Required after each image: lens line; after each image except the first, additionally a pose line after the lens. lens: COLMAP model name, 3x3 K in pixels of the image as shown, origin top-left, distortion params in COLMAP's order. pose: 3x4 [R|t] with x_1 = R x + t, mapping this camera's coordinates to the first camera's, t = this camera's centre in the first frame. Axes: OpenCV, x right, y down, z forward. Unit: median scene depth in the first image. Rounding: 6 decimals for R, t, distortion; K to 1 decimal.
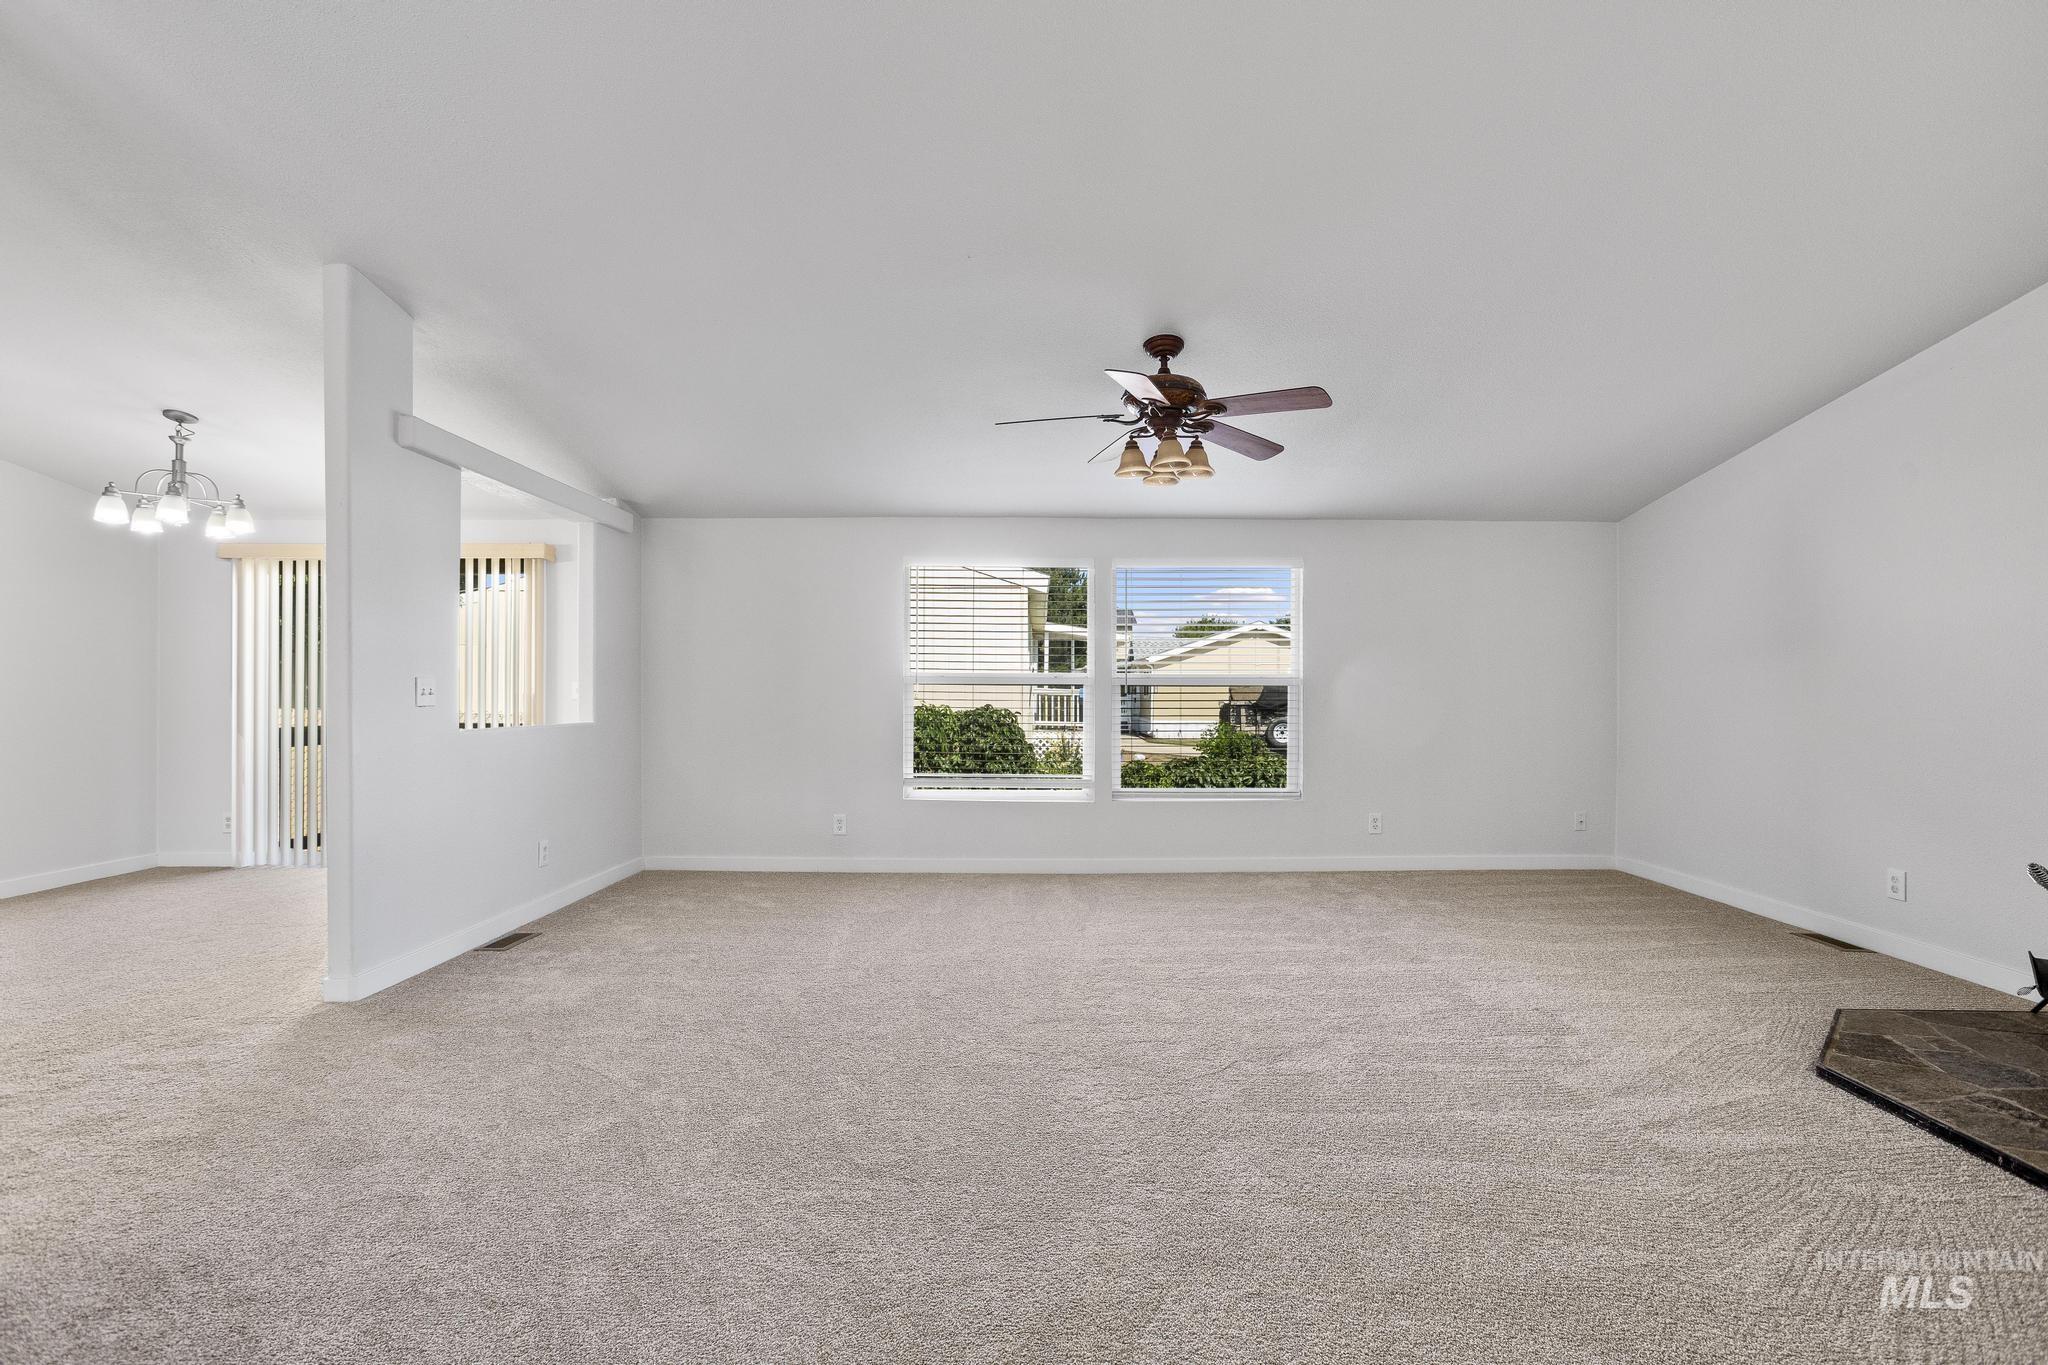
lens RADIAL K [[914.1, 0, 1027.7], [0, 914.1, 670.0], [0, 0, 1]] dist [0.001075, 0.000492]
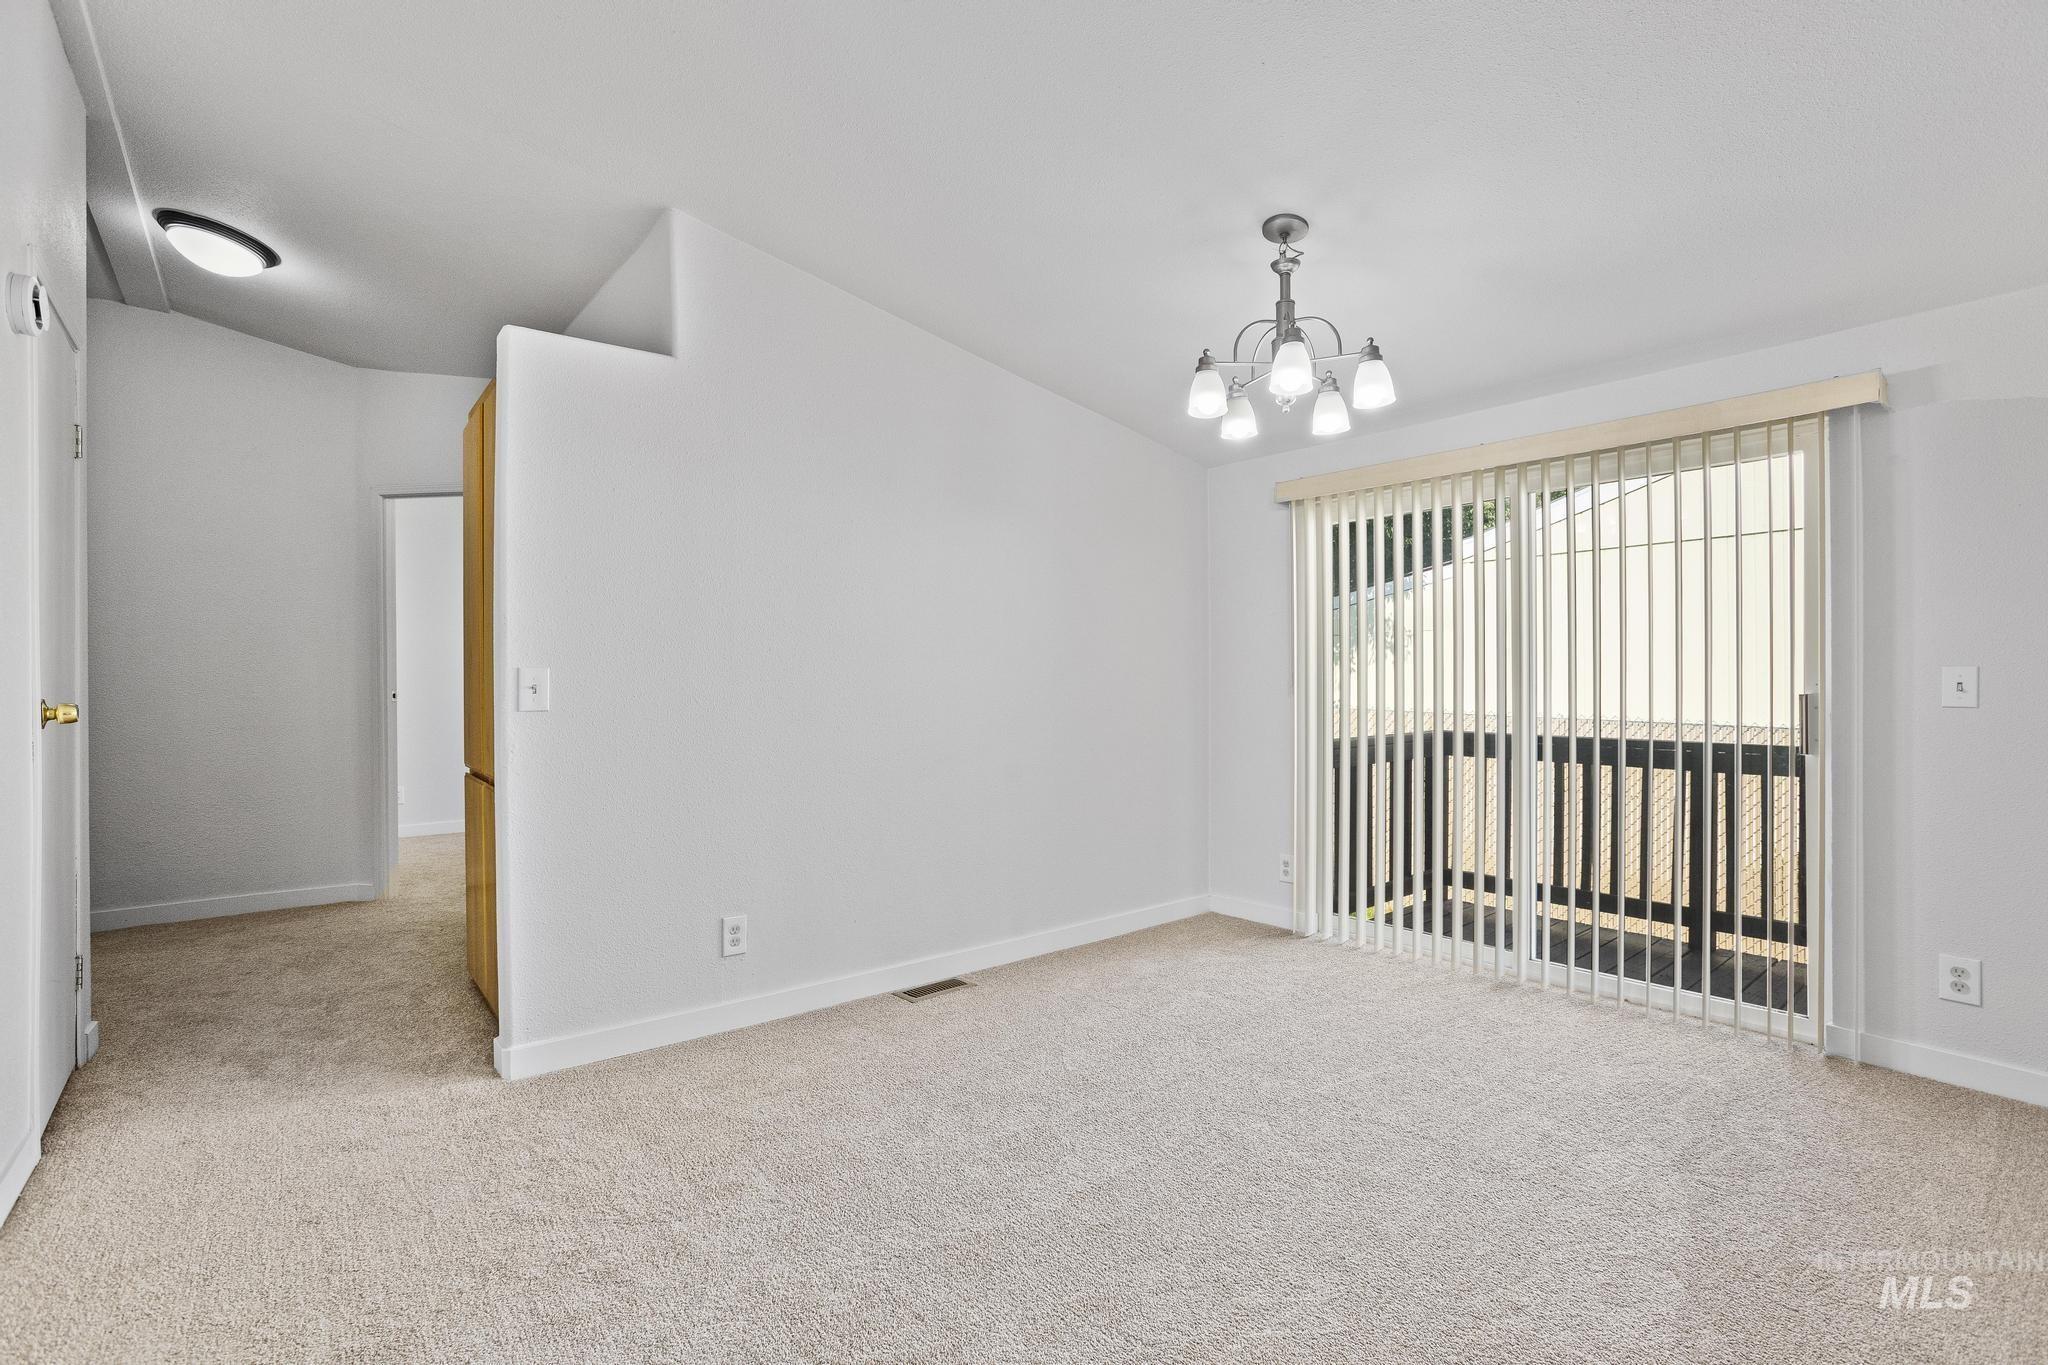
lens RADIAL K [[936.2, 0, 1016.2], [0, 936.2, 676.2], [0, 0, 1]] dist [-0.015723, 0.000667]
pose [[0.635890, -0.007164, -0.771747, -0.570847], [0.015221, 0.999879, 0.003260, 0.010428], [0.771630, -0.013820, 0.635922, 0.474761]]
